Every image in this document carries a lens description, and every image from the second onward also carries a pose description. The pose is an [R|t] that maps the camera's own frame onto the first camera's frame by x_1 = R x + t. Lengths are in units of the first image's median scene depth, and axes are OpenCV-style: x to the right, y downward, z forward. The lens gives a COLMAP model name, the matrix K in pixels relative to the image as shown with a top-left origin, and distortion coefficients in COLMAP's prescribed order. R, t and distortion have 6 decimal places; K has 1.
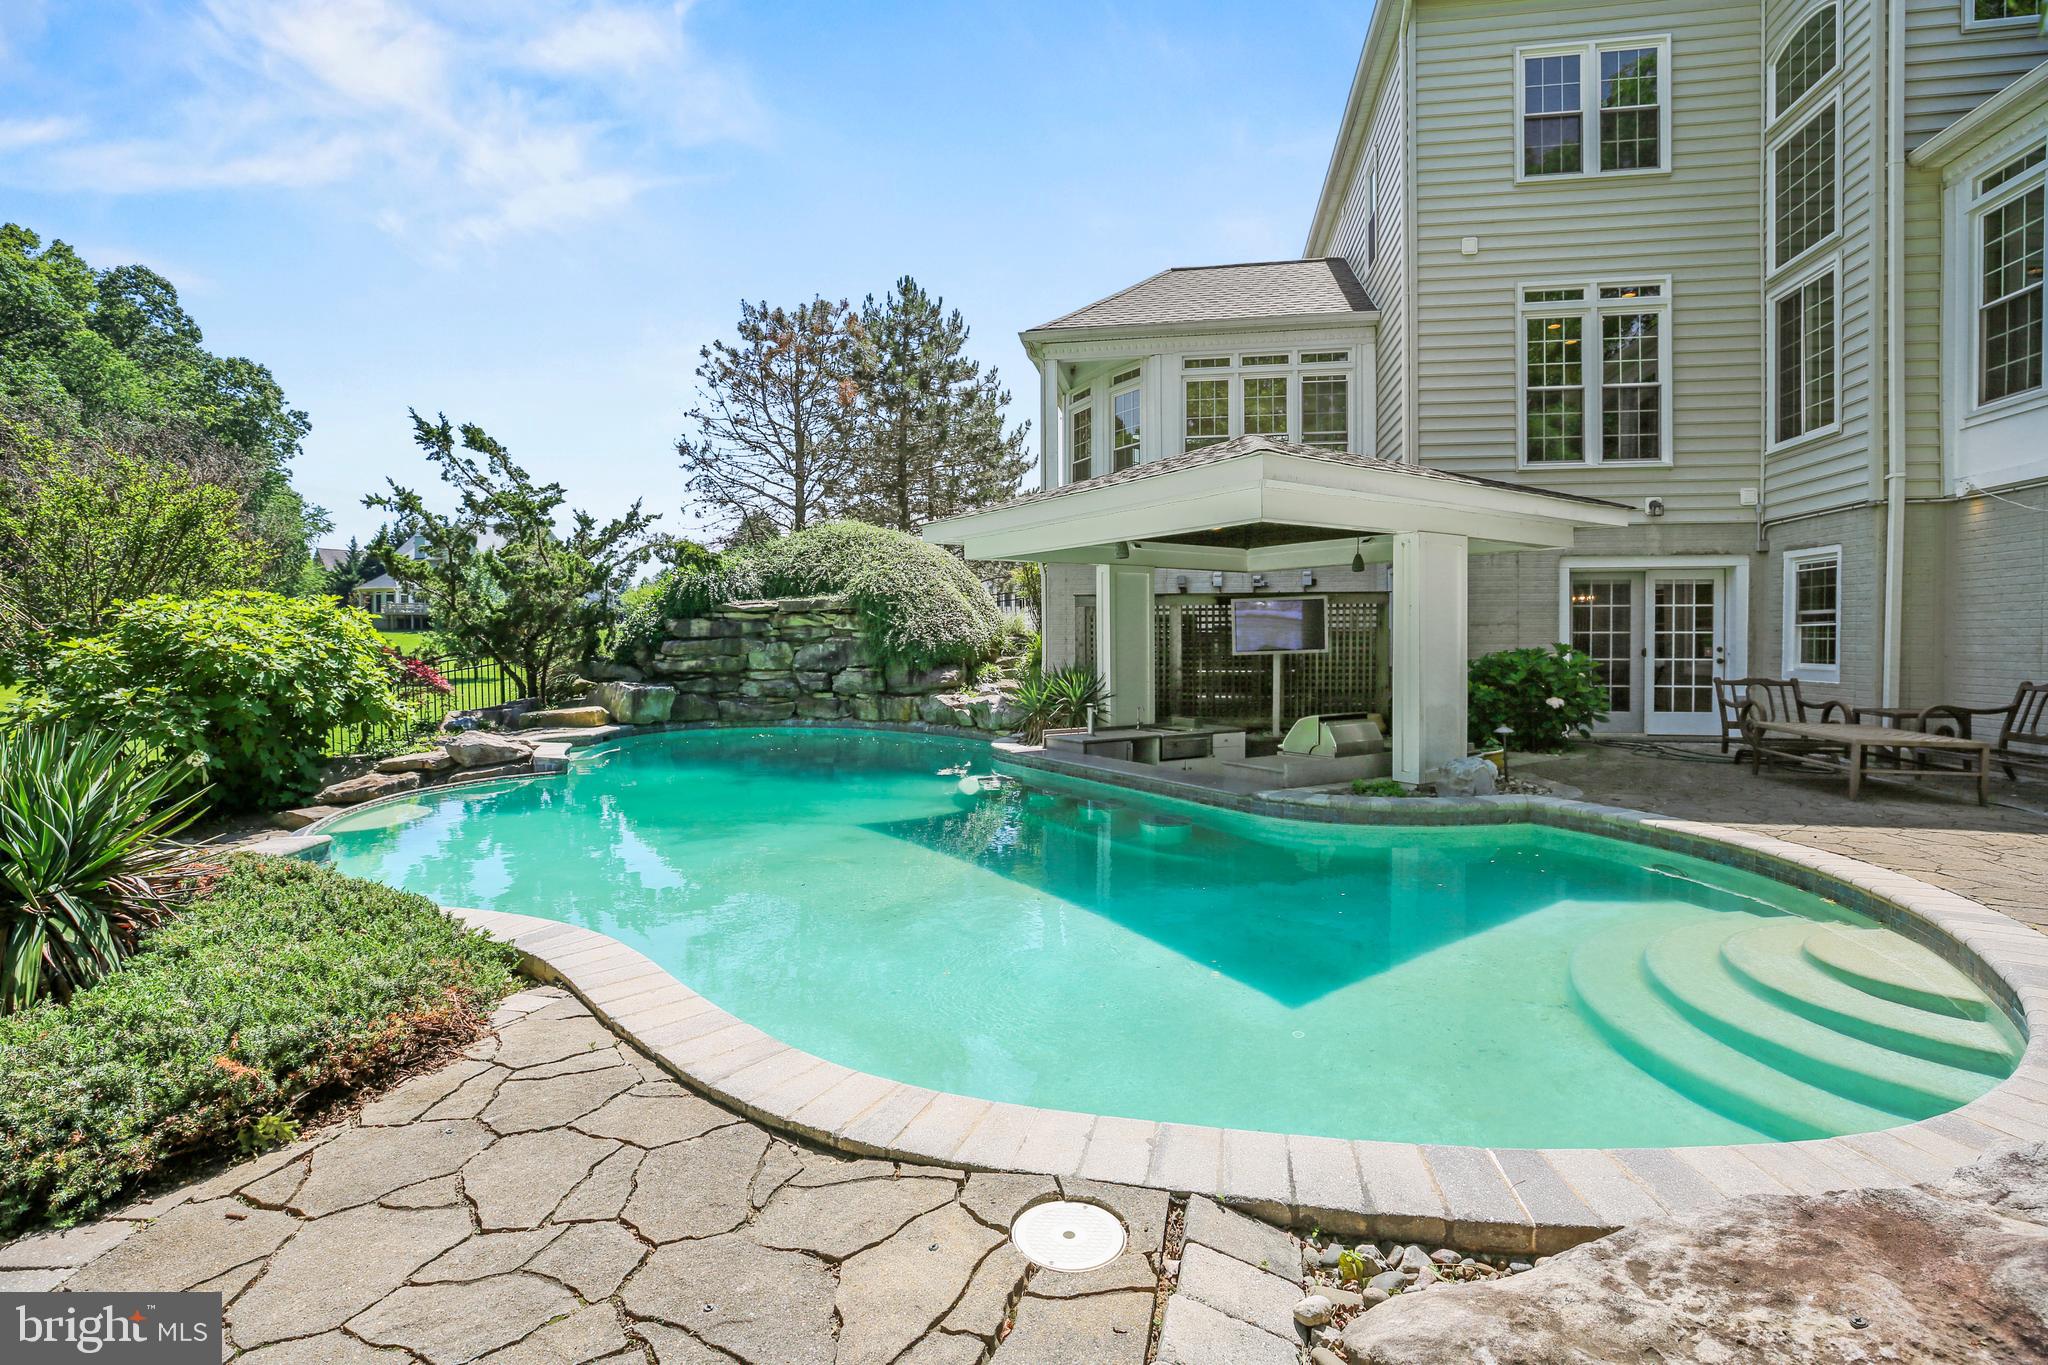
lens RADIAL K [[977.1, 0, 1020.1], [0, 977.1, 646.7], [0, 0, 1]] dist [-0.004601, -0.000094]
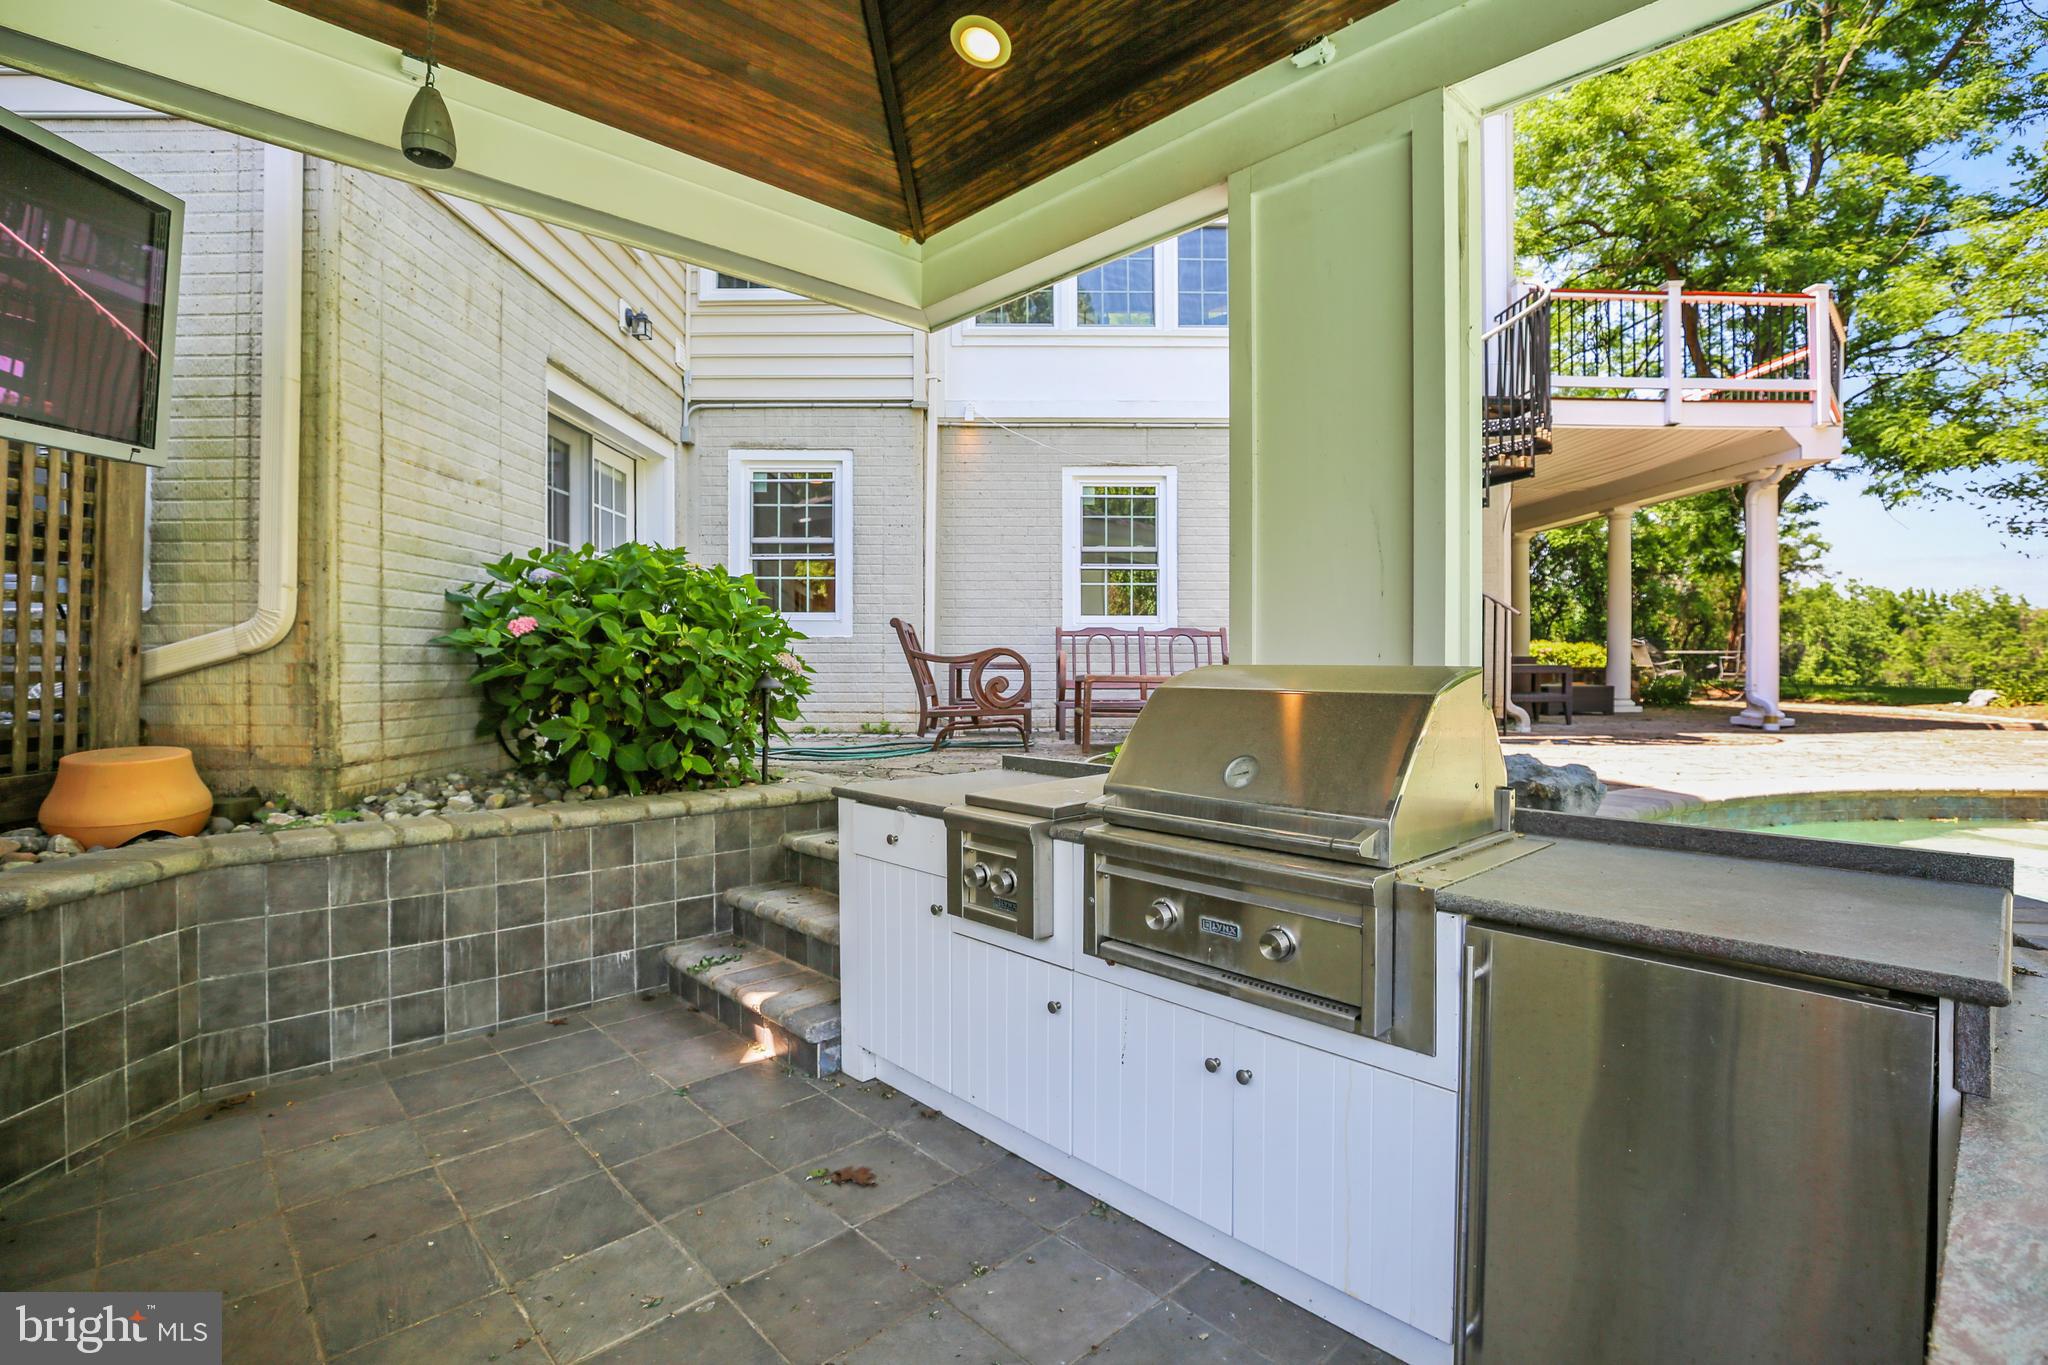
lens RADIAL K [[977.1, 0, 1020.1], [0, 977.1, 646.7], [0, 0, 1]] dist [-0.004601, -0.000094]
pose [[-0.169476, 0.017782, 0.985374, 0.056949], [0.007275, 0.999833, -0.016792, 0.040075], [-0.985507, 0.004323, -0.169577, 0.680502]]
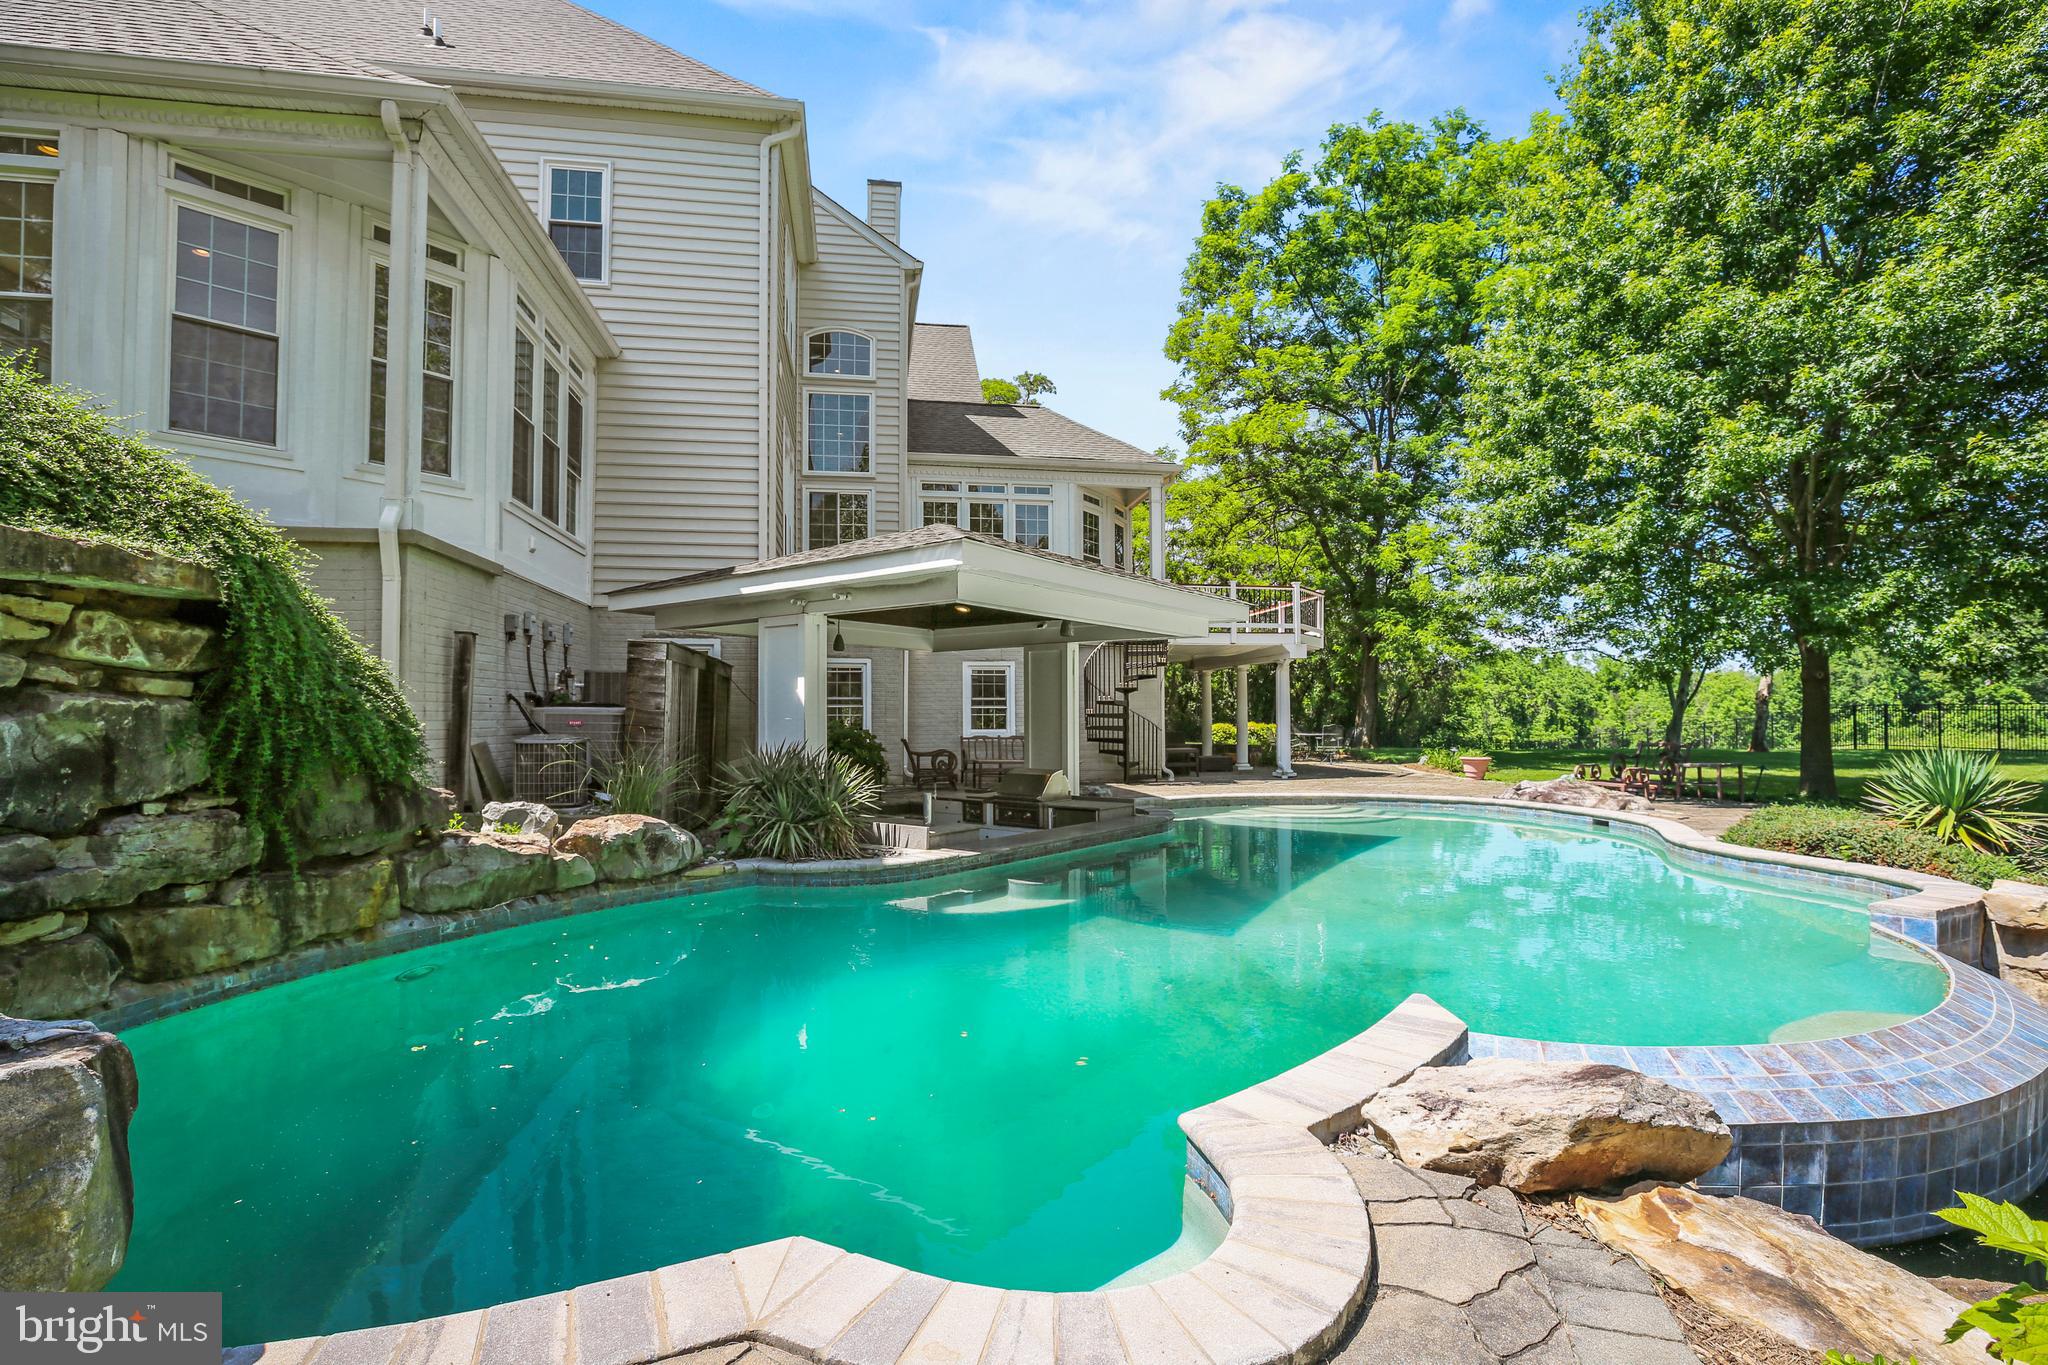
lens RADIAL K [[946.2, 0, 1024.0], [0, 946.2, 682.5], [0, 0, 1]] dist [-0.003184, -0.000122]
pose [[-0.324284, 0.039559, 0.945132, -0.527745], [0.011196, 0.999216, -0.037982, 0.000089], [-0.945893, -0.001736, -0.324473, 0.869463]]
